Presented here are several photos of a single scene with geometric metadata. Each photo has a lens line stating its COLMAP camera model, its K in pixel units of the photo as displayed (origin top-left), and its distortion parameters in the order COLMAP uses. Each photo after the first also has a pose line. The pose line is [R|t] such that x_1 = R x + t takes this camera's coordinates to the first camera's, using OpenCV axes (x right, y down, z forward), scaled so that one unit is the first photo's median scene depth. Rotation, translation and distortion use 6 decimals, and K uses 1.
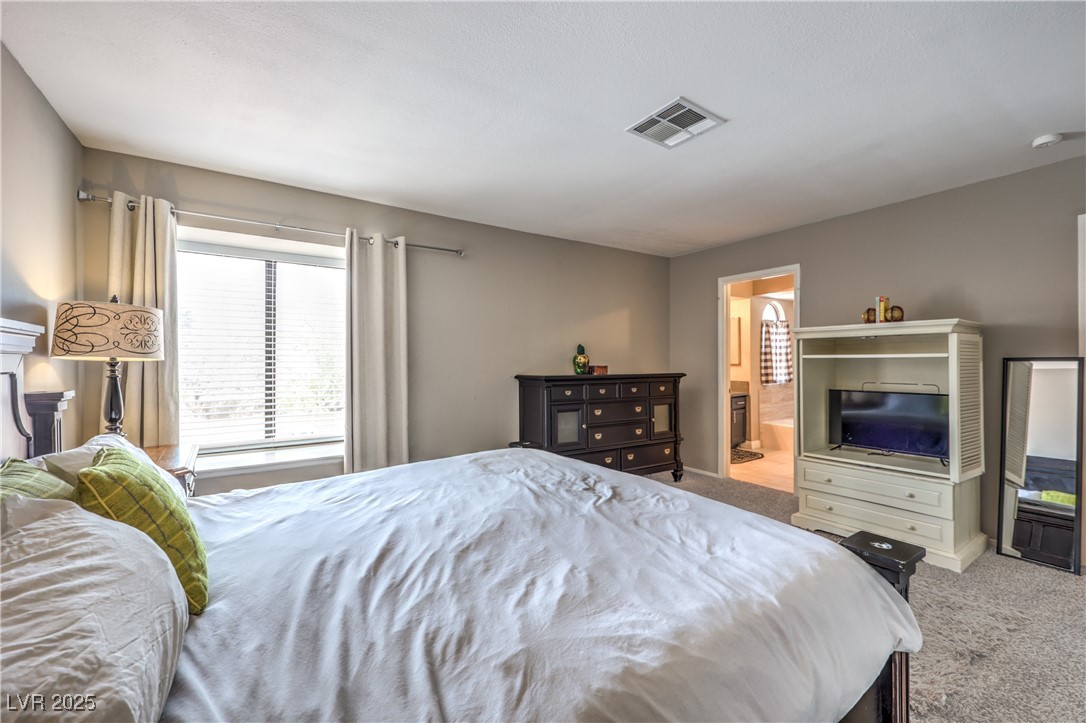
lens RADIAL K [[456.0, 0, 548.3], [0, 456.0, 365.2], [0, 0, 1]] dist [0.001924, 0.000107]
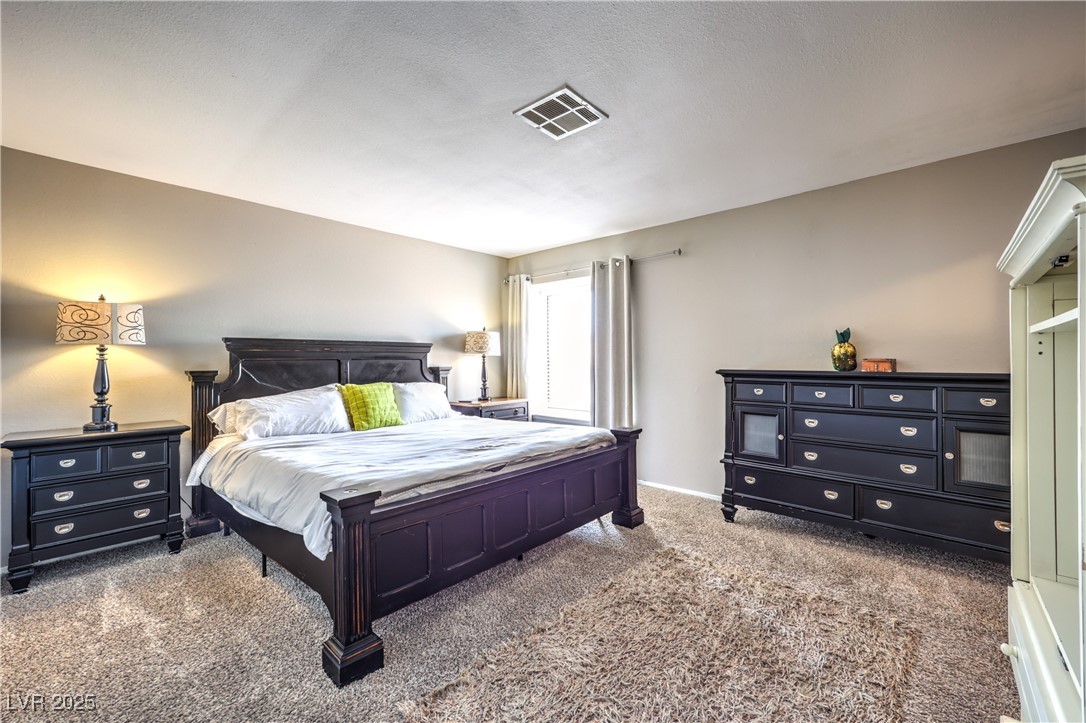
lens RADIAL K [[438.3, 0, 541.2], [0, 438.3, 363.6], [0, 0, 1]] dist [0.000800, 0.000136]
pose [[0.231408, 0.013901, -0.972757, 0.653939], [0.001957, 0.999889, 0.014754, -0.001814], [0.972855, -0.005318, 0.231355, 0.405200]]
